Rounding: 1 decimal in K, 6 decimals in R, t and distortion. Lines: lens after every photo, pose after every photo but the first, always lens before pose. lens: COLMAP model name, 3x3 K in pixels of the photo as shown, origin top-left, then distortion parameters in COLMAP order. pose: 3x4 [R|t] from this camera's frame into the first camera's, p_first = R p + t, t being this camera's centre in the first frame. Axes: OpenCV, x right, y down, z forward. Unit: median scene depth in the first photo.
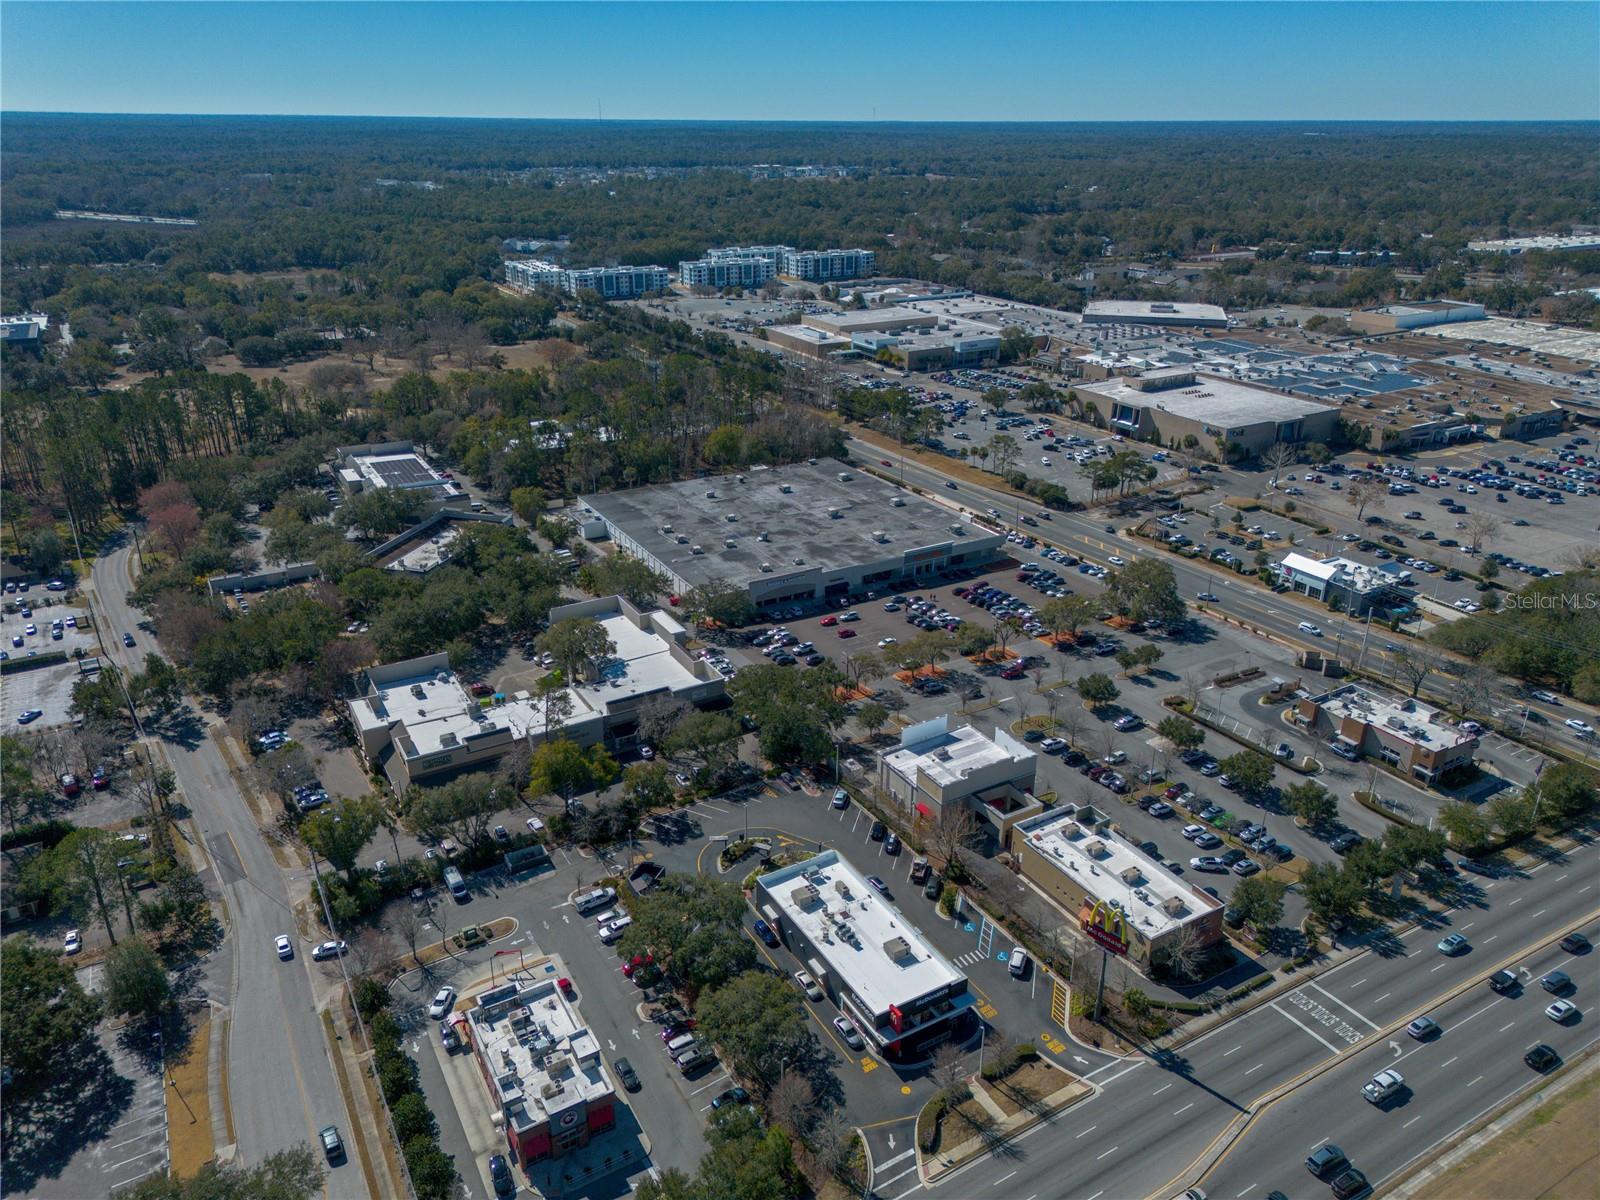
lens RADIAL K [[1117.3, 0, 798.2], [0, 1117.3, 598.7], [0, 0, 1]] dist [0.084328, -0.080569]
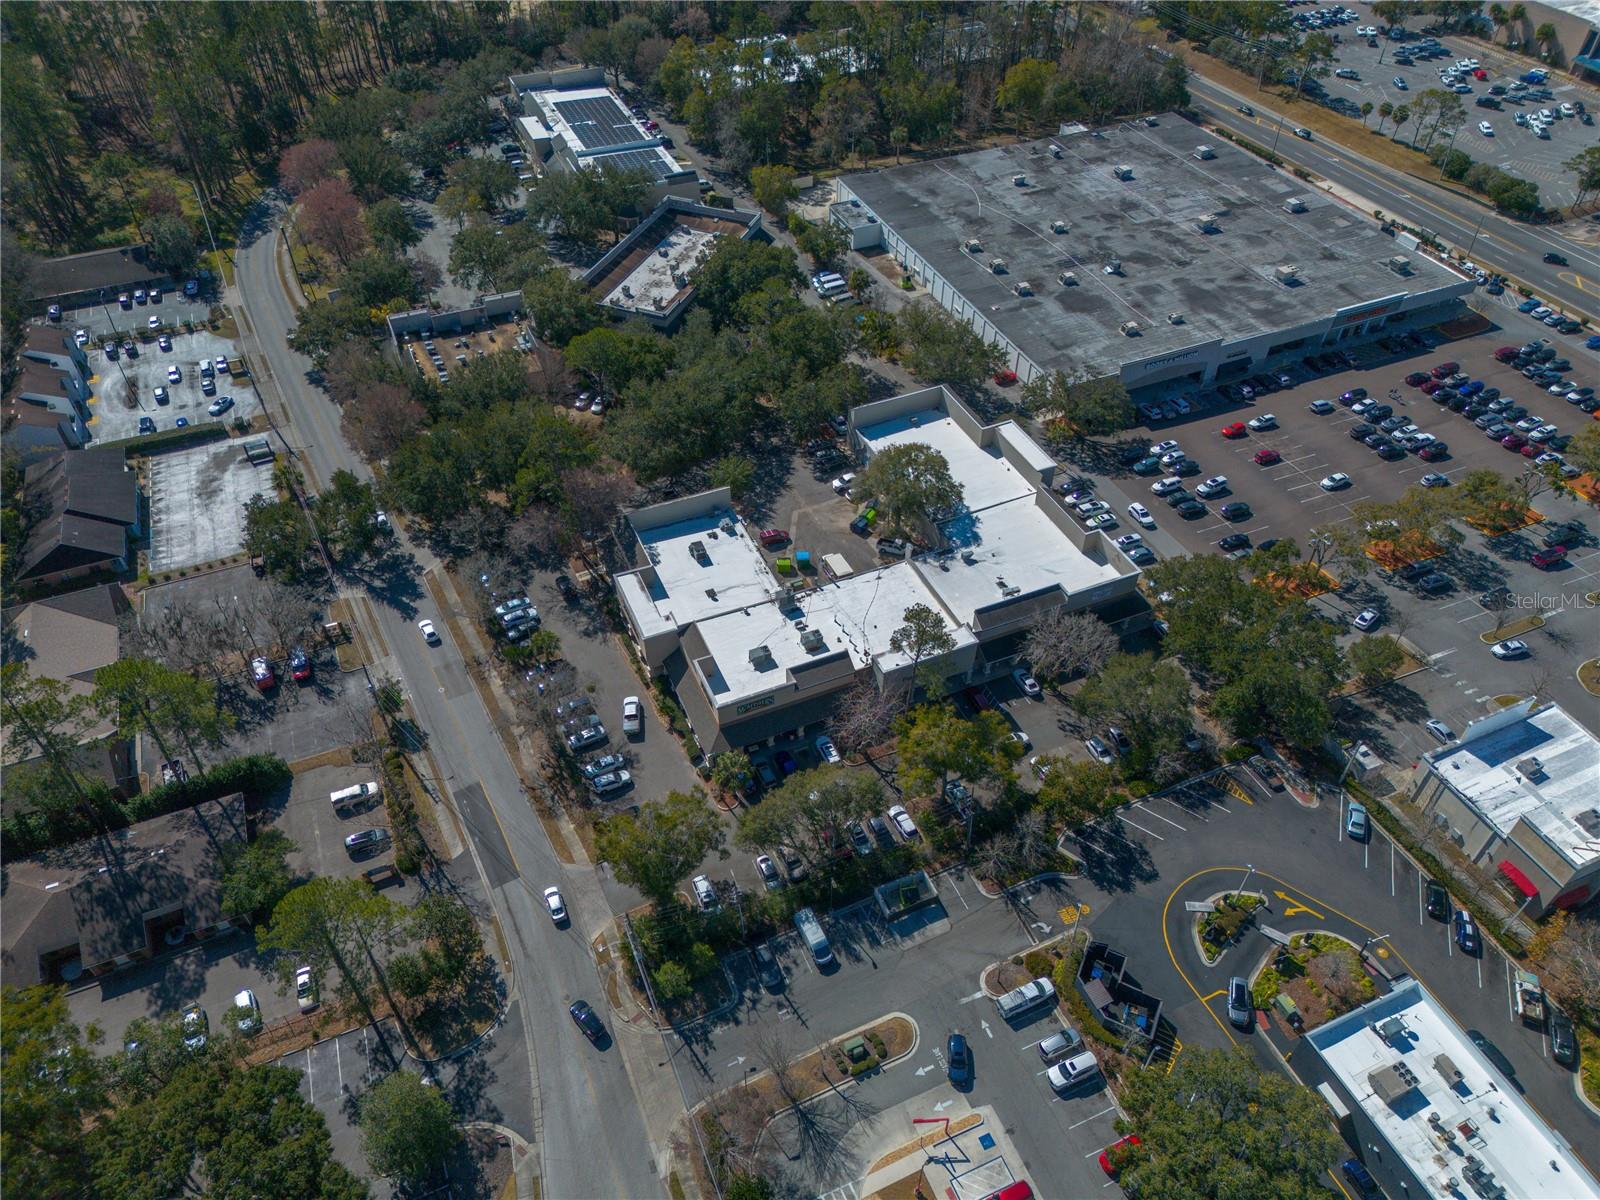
lens RADIAL K [[1117.3, 0, 798.2], [0, 1117.3, 598.7], [0, 0, 1]] dist [0.084328, -0.080569]
pose [[0.992989, 0.078169, -0.088667, -0.159148], [-0.041890, 0.934148, 0.354420, -0.111100], [0.110533, -0.348221, 0.930873, 0.254190]]
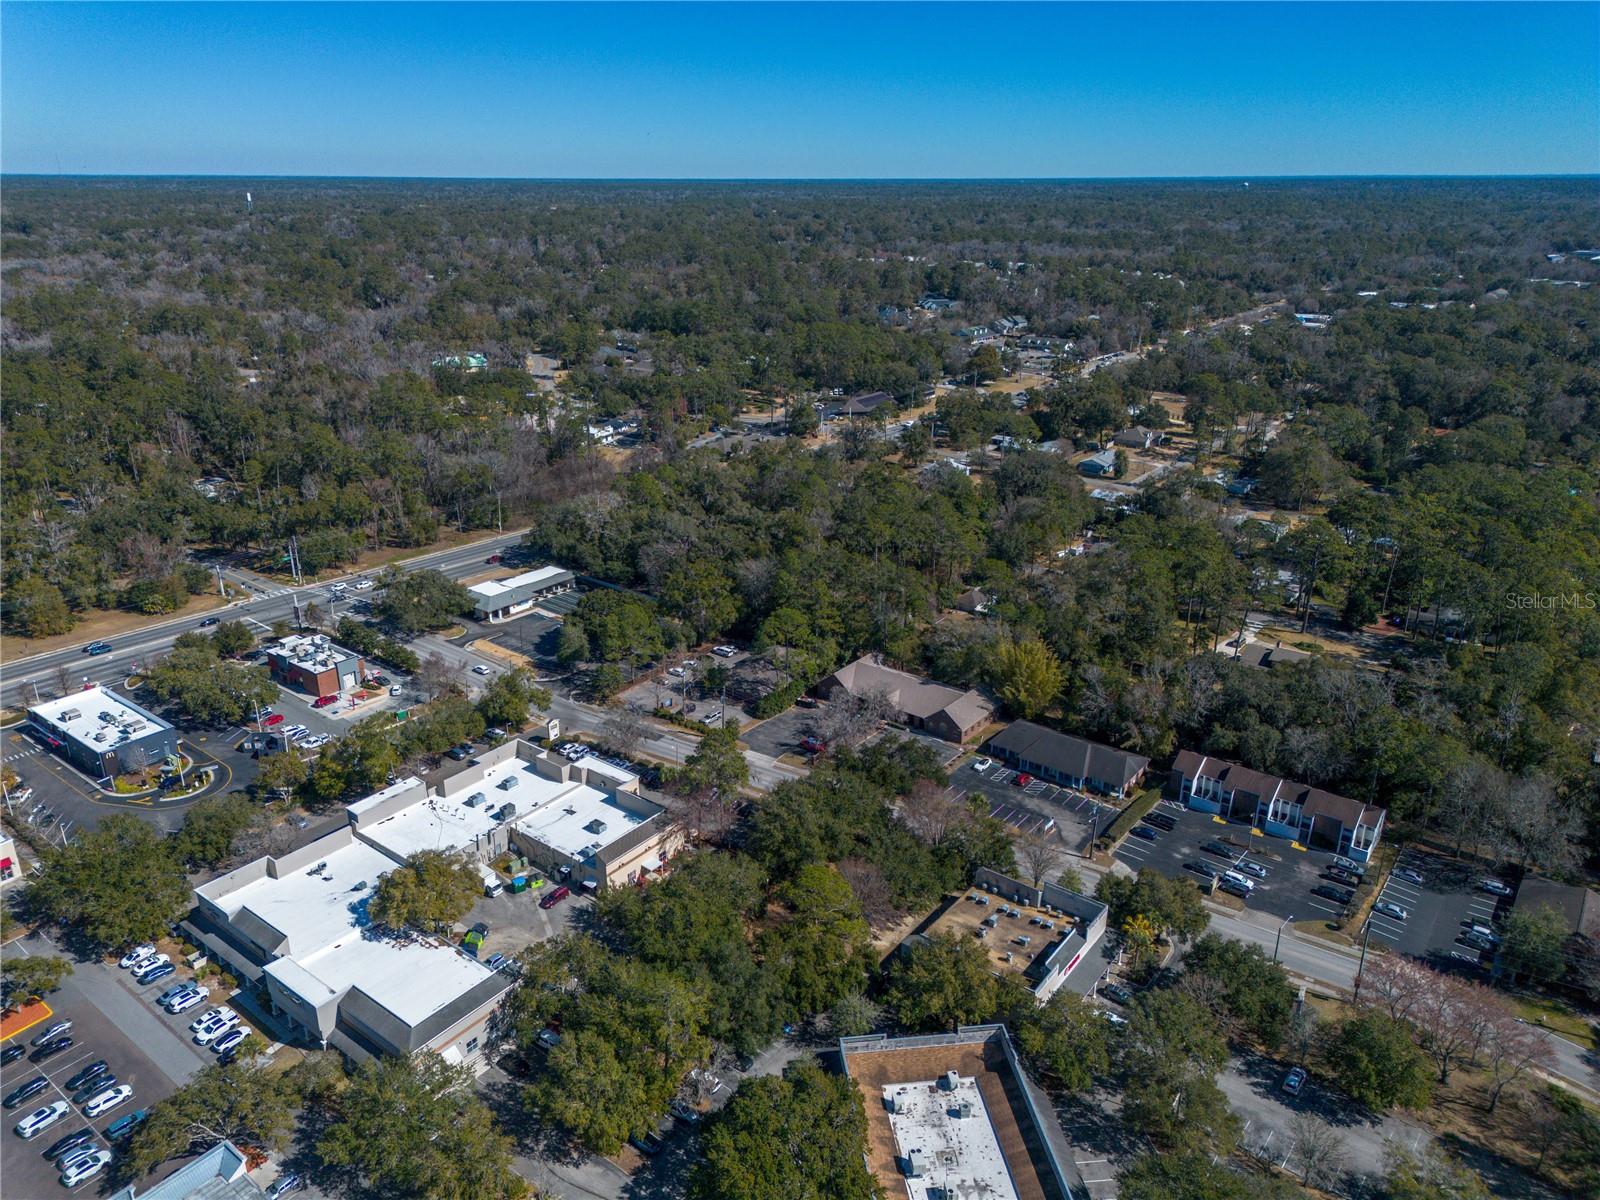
lens RADIAL K [[1117.3, 0, 798.2], [0, 1117.3, 598.7], [0, 0, 1]] dist [0.084328, -0.080569]
pose [[-0.924394, 0.130414, -0.358452, -0.146519], [-0.153301, 0.733480, 0.662198, -0.495370], [0.349277, 0.667083, -0.658032, 1.153053]]
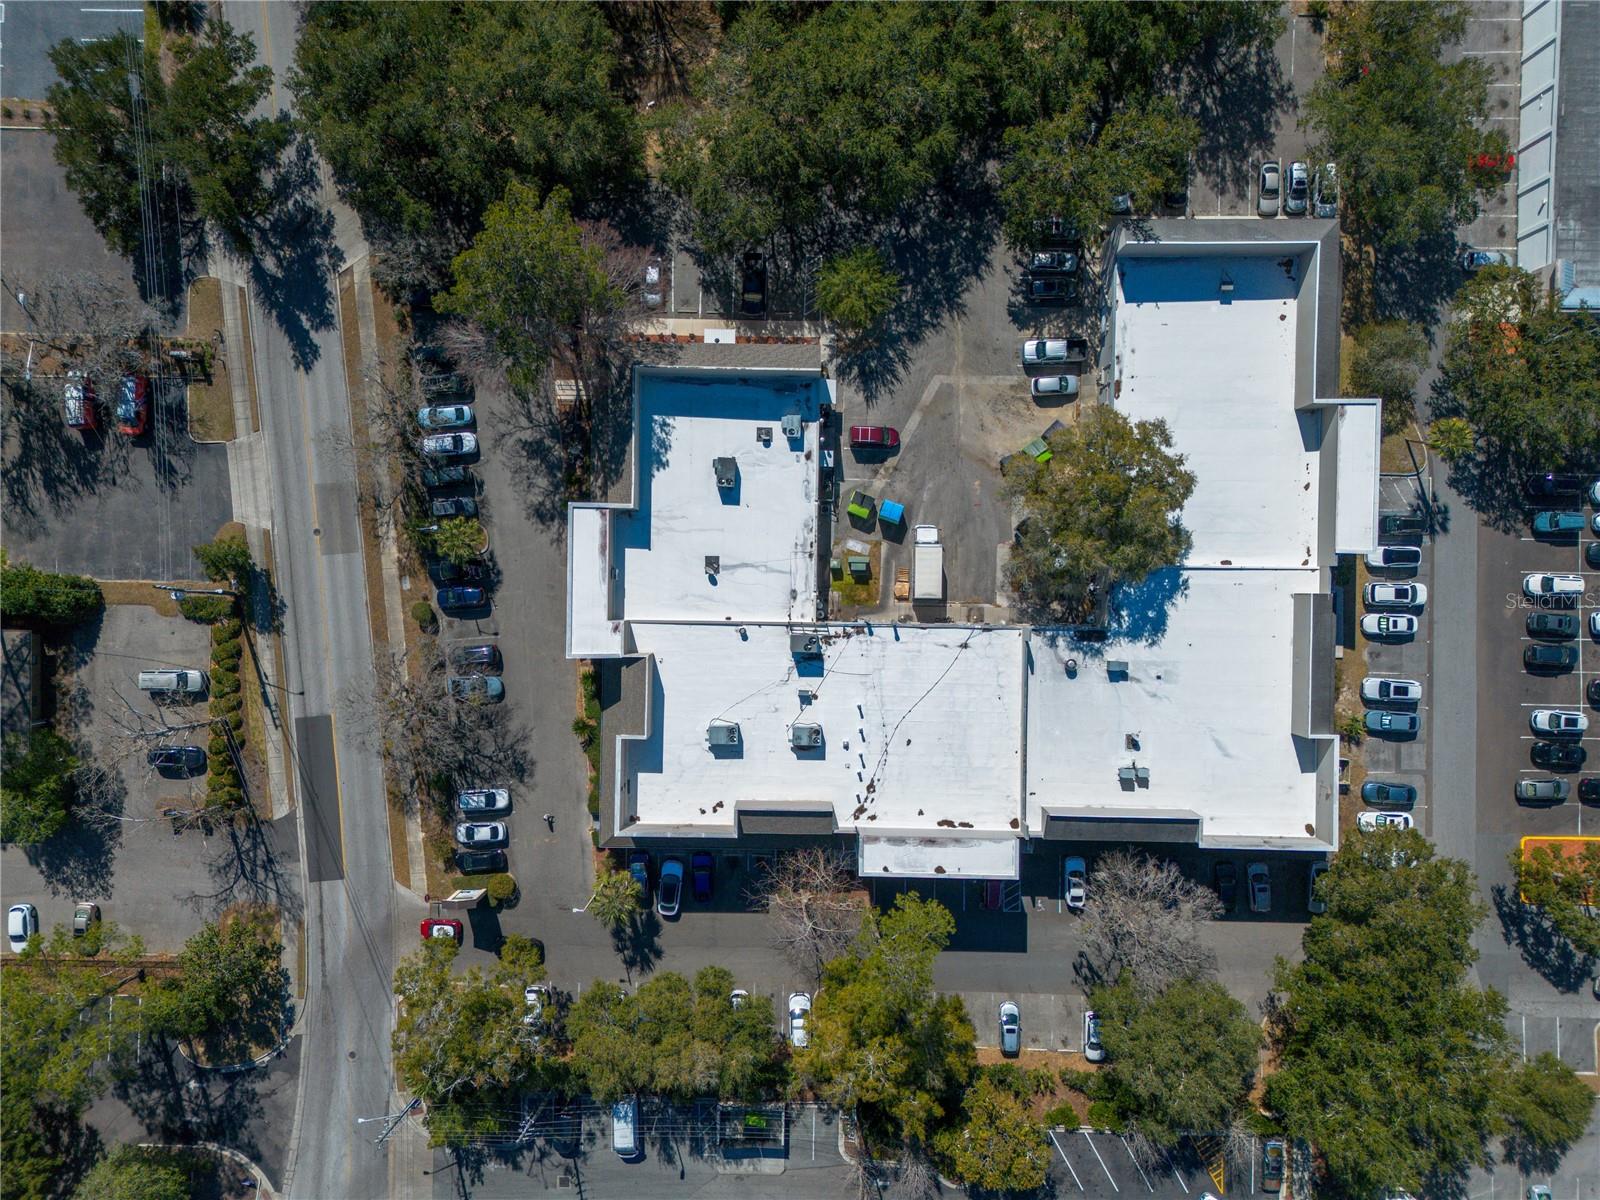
lens RADIAL K [[1122.2, 0, 797.6], [0, 1122.2, 597.4], [0, 0, 1]] dist [0.079722, -0.075230]
pose [[0.857119, 0.515113, 0.002399, -0.220559], [-0.196593, 0.322809, 0.925822, -0.242930], [0.476129, -0.794011, 0.377953, 0.616483]]
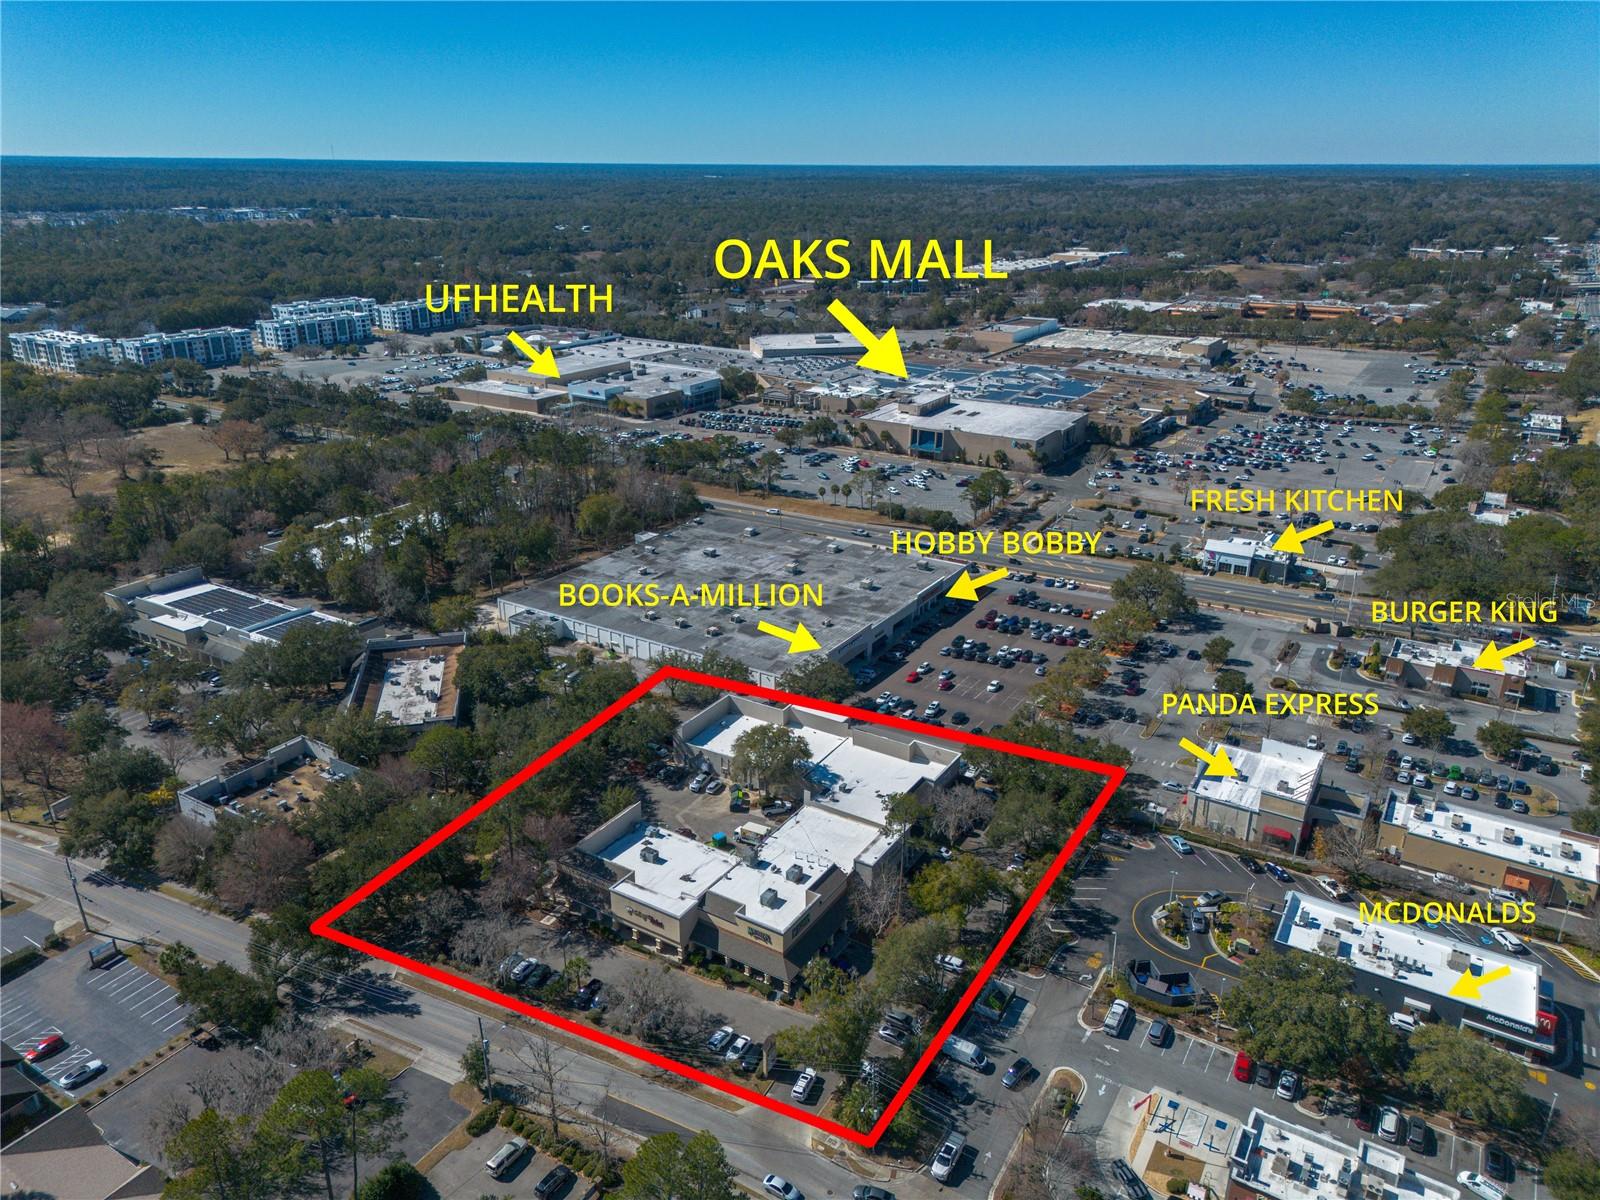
lens RADIAL K [[1117.3, 0, 798.2], [0, 1117.3, 598.7], [0, 0, 1]] dist [0.084328, -0.080569]
pose [[0.884509, -0.169700, 0.434564, -0.432058], [0.182975, 0.983051, 0.011461, -0.069714], [-0.429144, 0.069377, 0.900568, 0.155969]]
